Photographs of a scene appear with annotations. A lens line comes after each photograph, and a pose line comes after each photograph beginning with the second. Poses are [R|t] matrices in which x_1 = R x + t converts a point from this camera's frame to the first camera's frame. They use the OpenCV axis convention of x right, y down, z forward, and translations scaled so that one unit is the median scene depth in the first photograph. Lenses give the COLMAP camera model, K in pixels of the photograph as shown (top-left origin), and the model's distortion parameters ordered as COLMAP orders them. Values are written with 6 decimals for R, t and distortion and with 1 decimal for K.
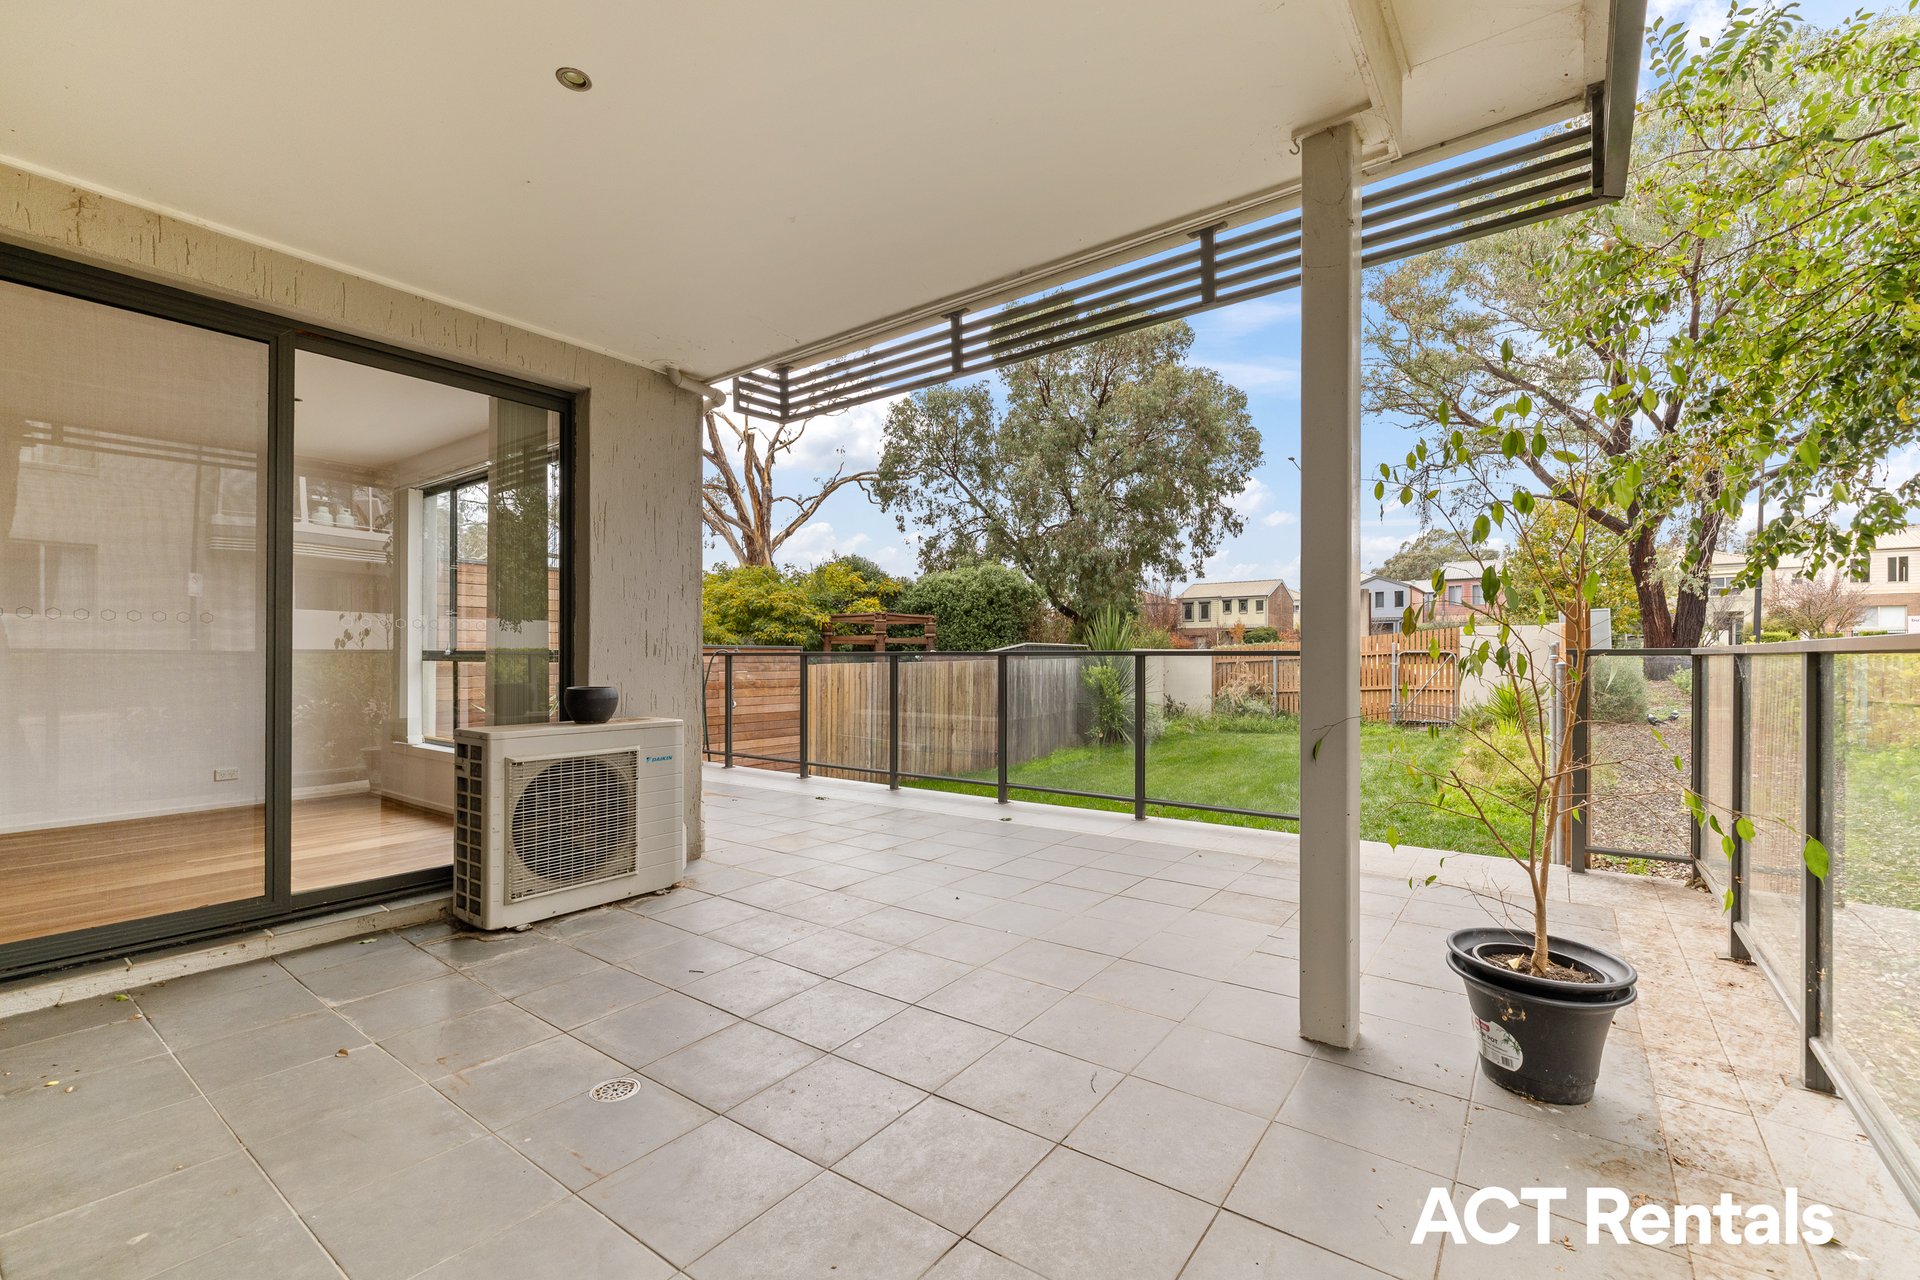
lens RADIAL K [[804.0, 0, 958.3], [0, 804.0, 647.5], [0, 0, 1]] dist [0.000149, 0.000121]
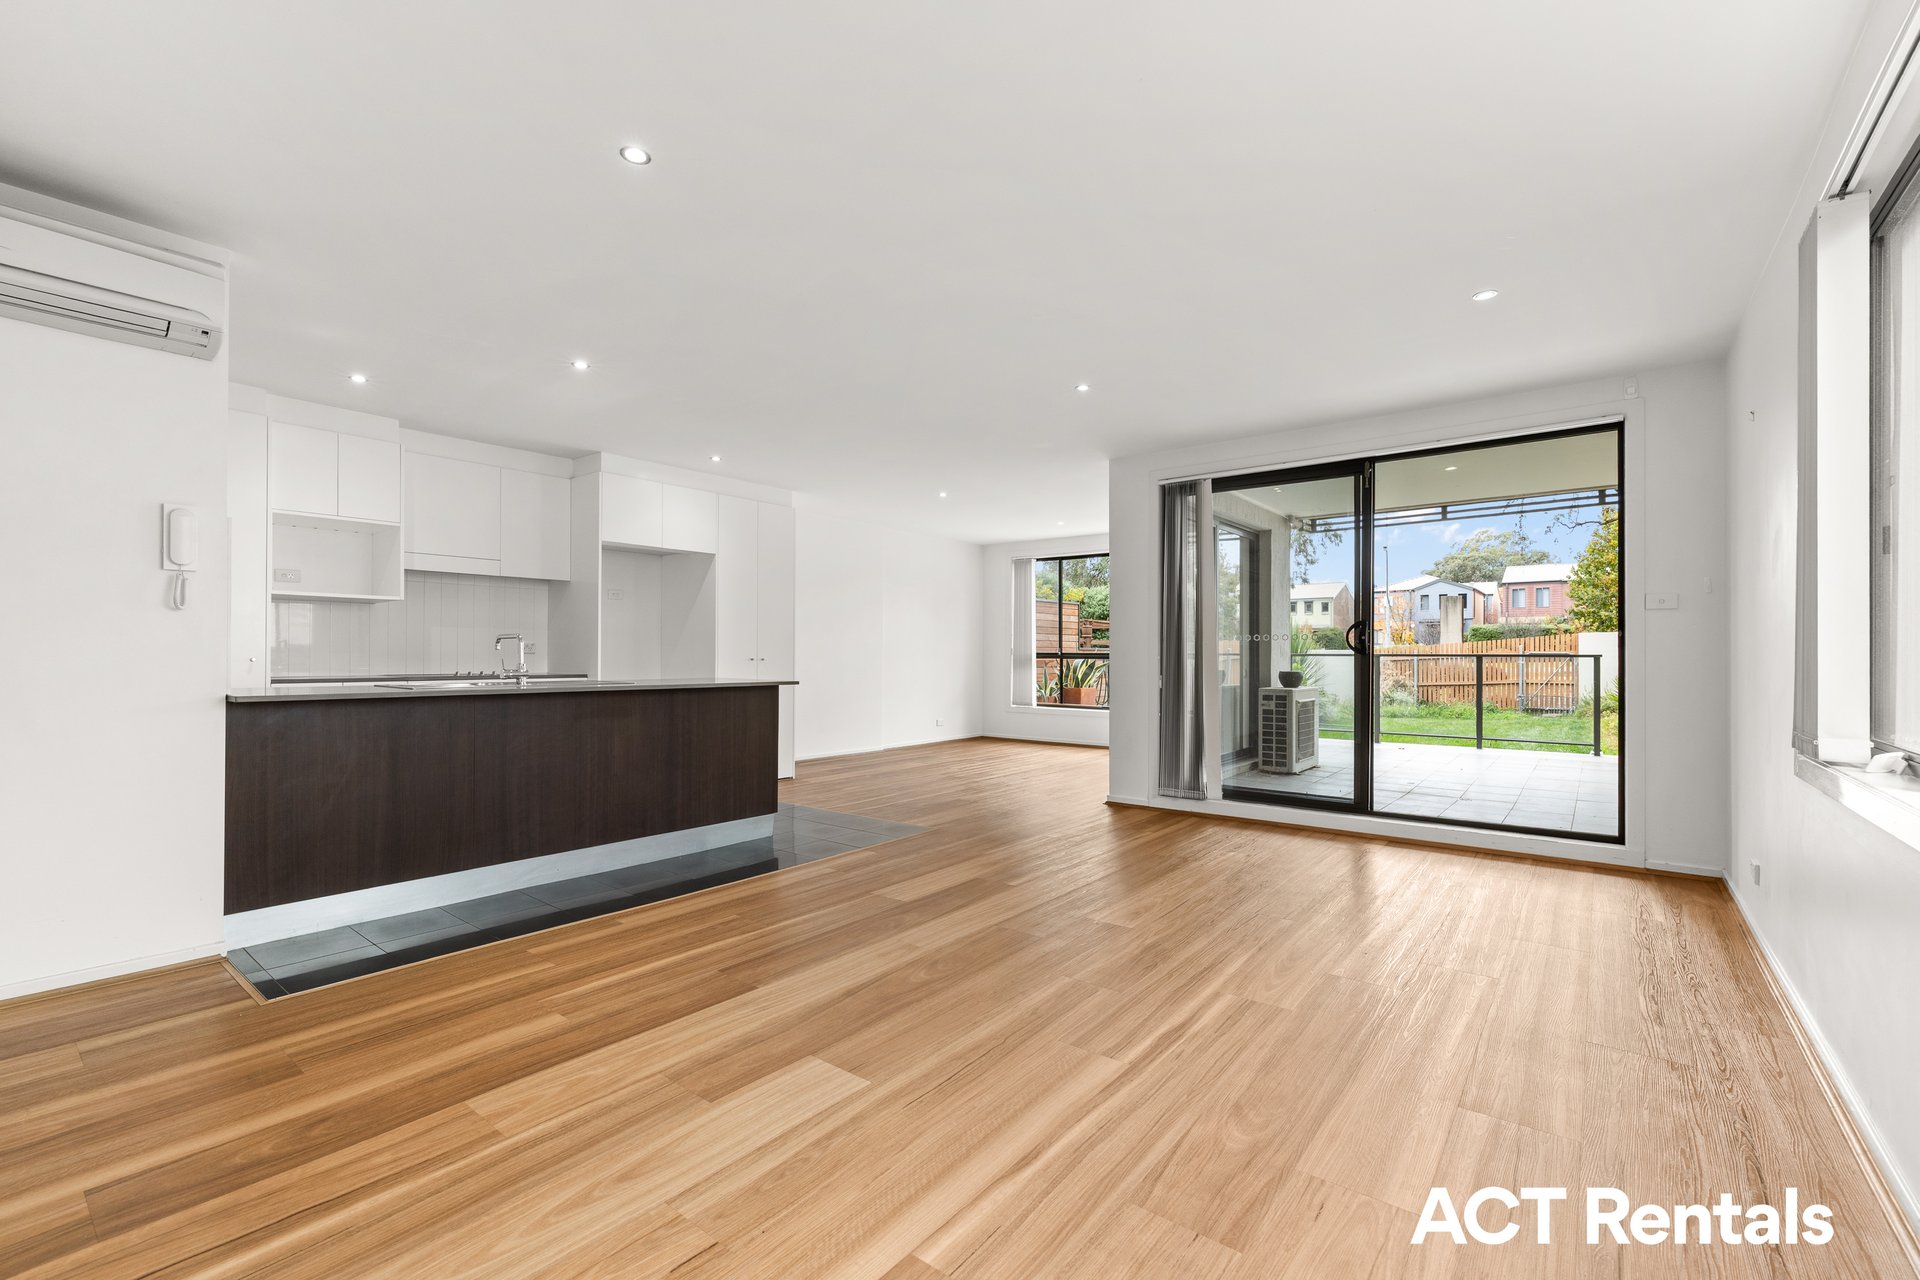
lens RADIAL K [[804.0, 0, 958.3], [0, 804.0, 647.5], [0, 0, 1]] dist [0.000149, 0.000121]
pose [[0.999462, 0.000932, -0.032775, -0.146217], [-0.000872, 0.999998, 0.001838, -0.002121], [0.032776, -0.001808, 0.999461, -0.136359]]
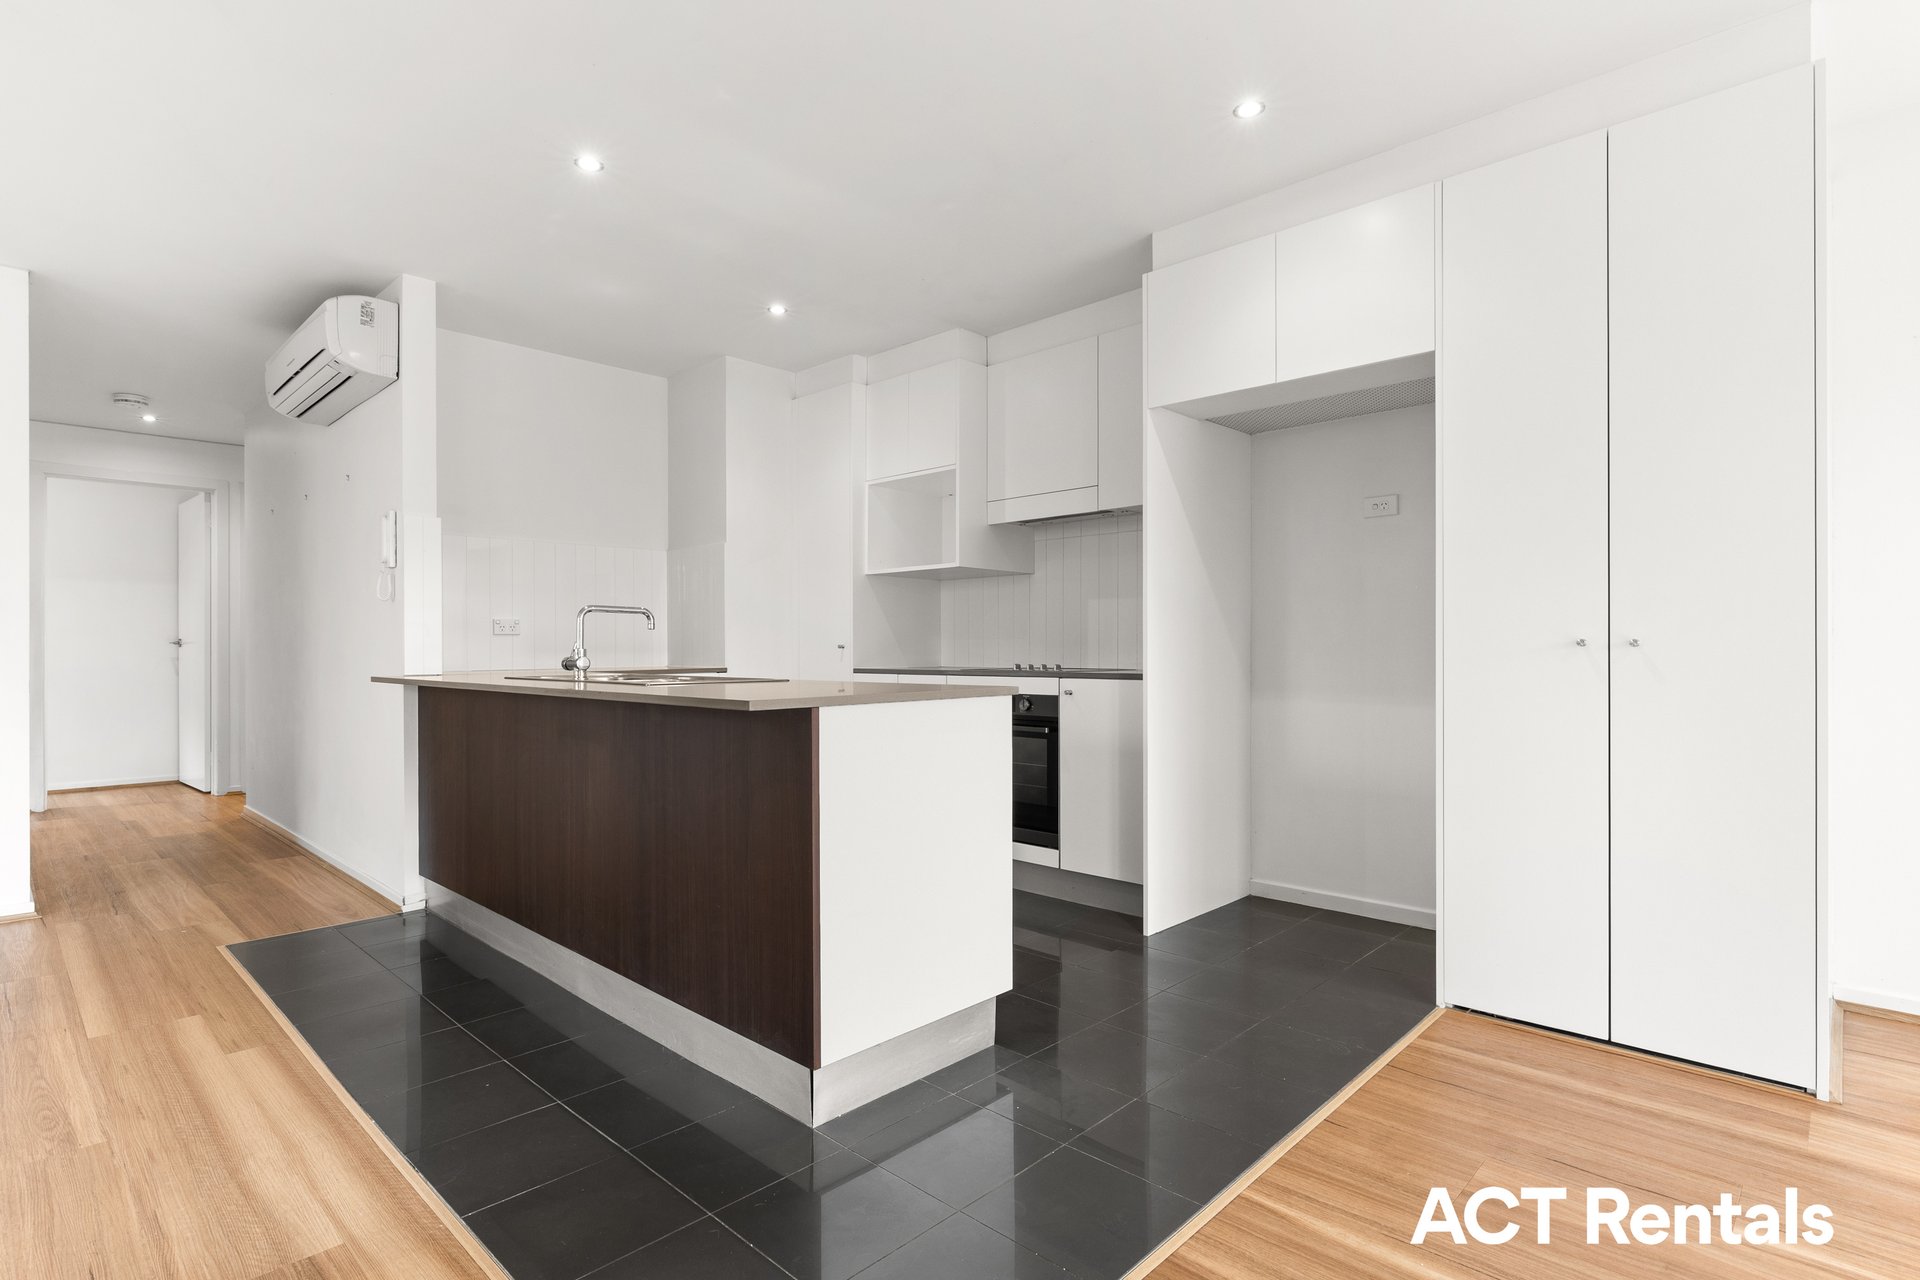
lens RADIAL K [[944.0, 0, 964.3], [0, 944.0, 647.8], [0, 0, 1]] dist [0.000823, -0.000249]
pose [[-0.113024, 0.002114, -0.993590, 0.206474], [0.009427, 0.999955, 0.001055, 0.034897], [0.993548, -0.009247, -0.113039, 2.346178]]
